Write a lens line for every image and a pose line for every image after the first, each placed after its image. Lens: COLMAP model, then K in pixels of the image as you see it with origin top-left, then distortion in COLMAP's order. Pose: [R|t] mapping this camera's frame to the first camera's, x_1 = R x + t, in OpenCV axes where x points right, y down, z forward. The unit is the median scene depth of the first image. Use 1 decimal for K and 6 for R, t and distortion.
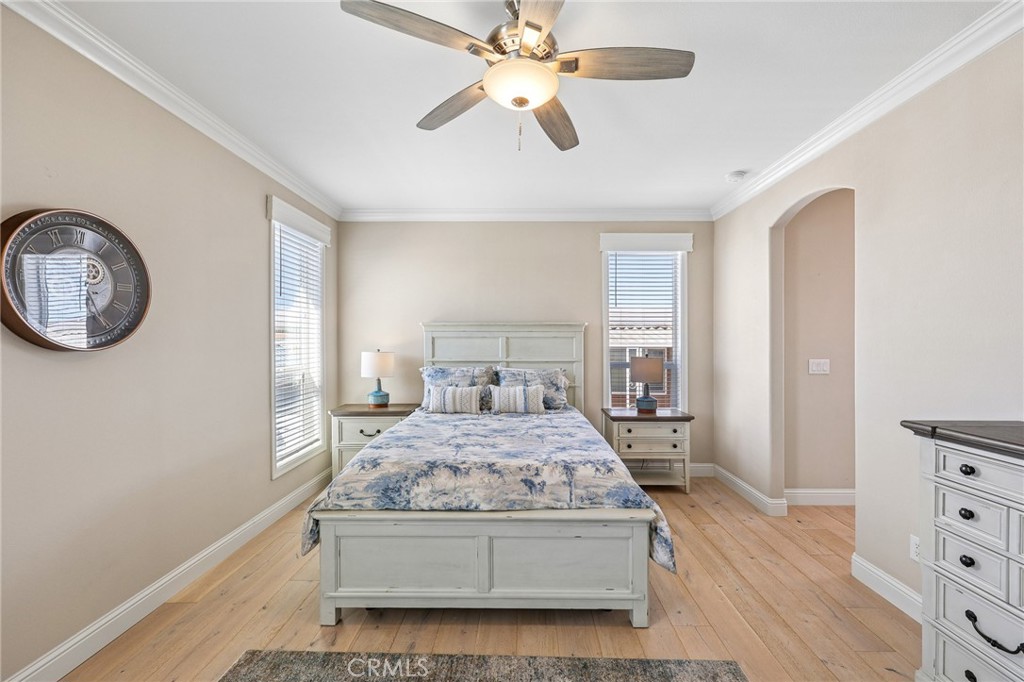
lens RADIAL K [[410.8, 0, 514.6], [0, 410.8, 342.6], [0, 0, 1]] dist [-0.001523, 0.000099]
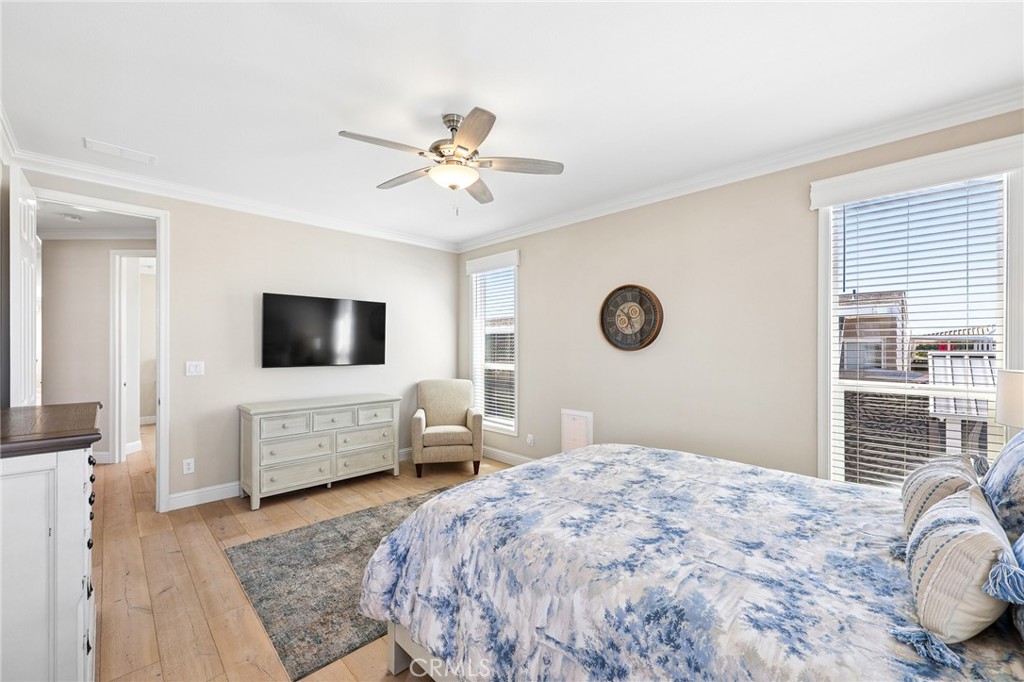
lens RADIAL K [[415.5, 0, 511.9], [0, 415.5, 345.2], [0, 0, 1]] dist [0.000678, 0.000232]
pose [[-0.693942, -0.004860, -0.720014, 0.502194], [-0.006961, 0.999976, -0.000041, -0.002084], [0.719997, 0.004984, -0.693959, 1.155378]]
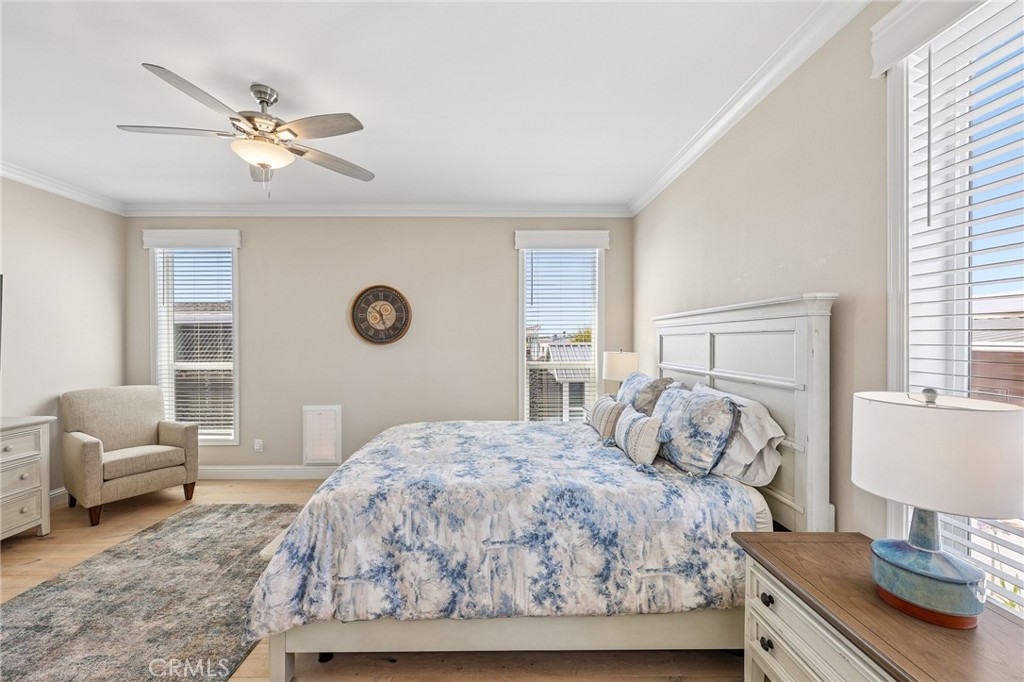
lens RADIAL K [[411.4, 0, 512.0], [0, 411.4, 341.0], [0, 0, 1]] dist [0.000857, 0.000216]
pose [[0.044918, 0.000328, -0.998991, 0.740777], [-0.002933, 0.999996, 0.000196, -0.001587], [0.998986, 0.002921, 0.044919, 0.922361]]
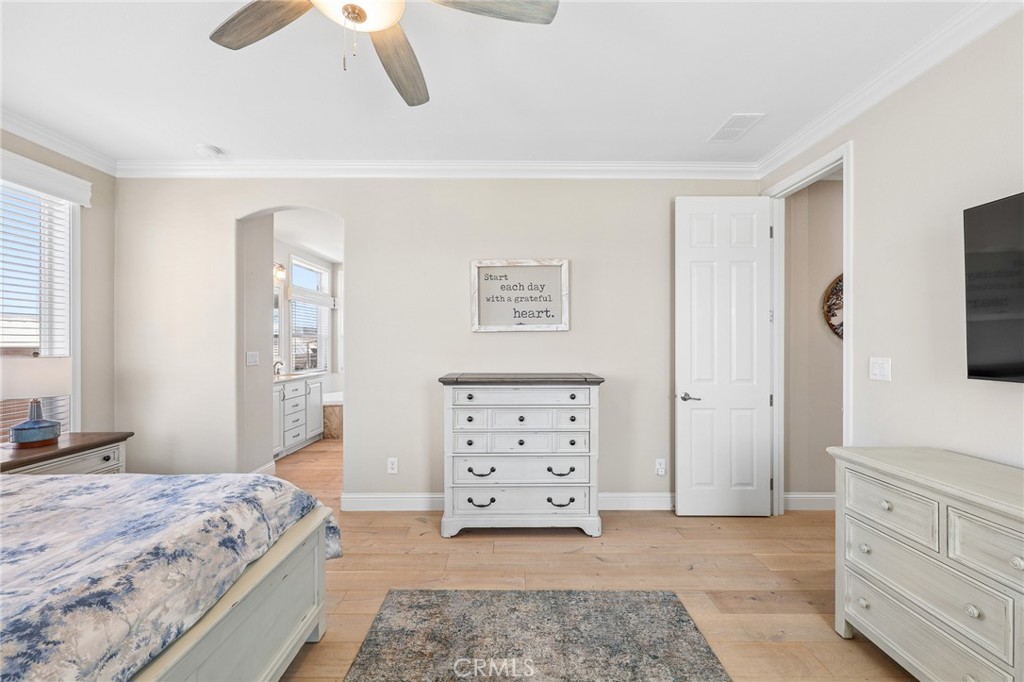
lens RADIAL K [[410.8, 0, 514.6], [0, 410.8, 342.6], [0, 0, 1]] dist [-0.001523, 0.000099]
pose [[-0.027438, 0.000890, 0.999623, -0.403015], [0.003698, 0.999993, -0.000789, 0.021705], [-0.999617, 0.003675, -0.027441, 0.375524]]
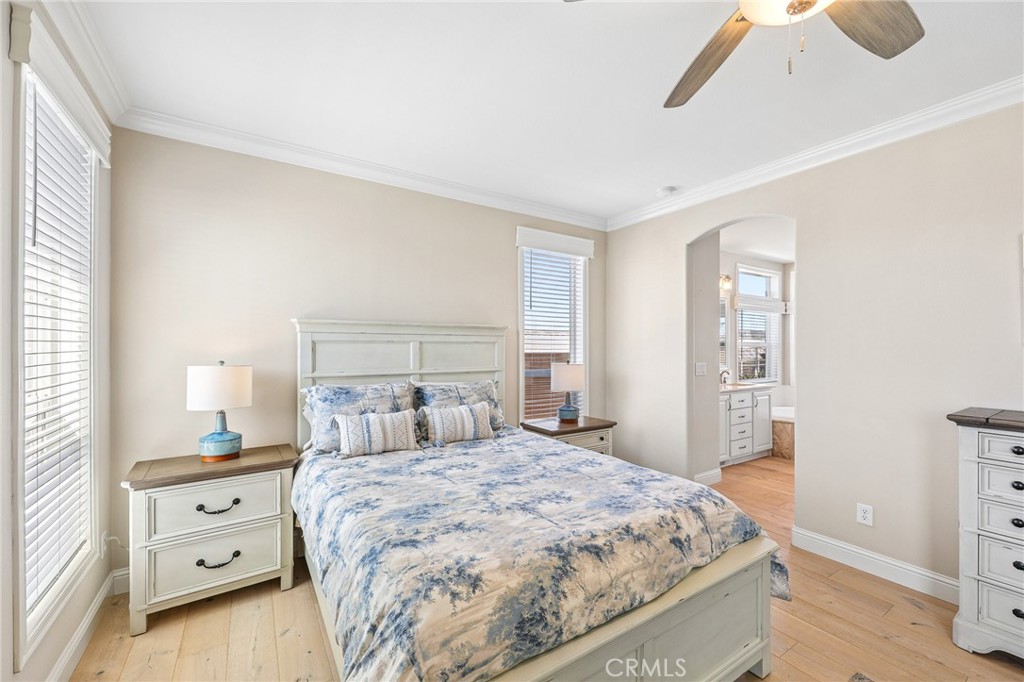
lens RADIAL K [[411.0, 0, 506.8], [0, 411.0, 345.5], [0, 0, 1]] dist [-0.000102, -0.000010]
pose [[0.833837, 0.001666, 0.552009, -0.408486], [0.000983, 0.999989, -0.004503, -0.003714], [-0.552010, 0.004298, 0.833826, 0.364676]]
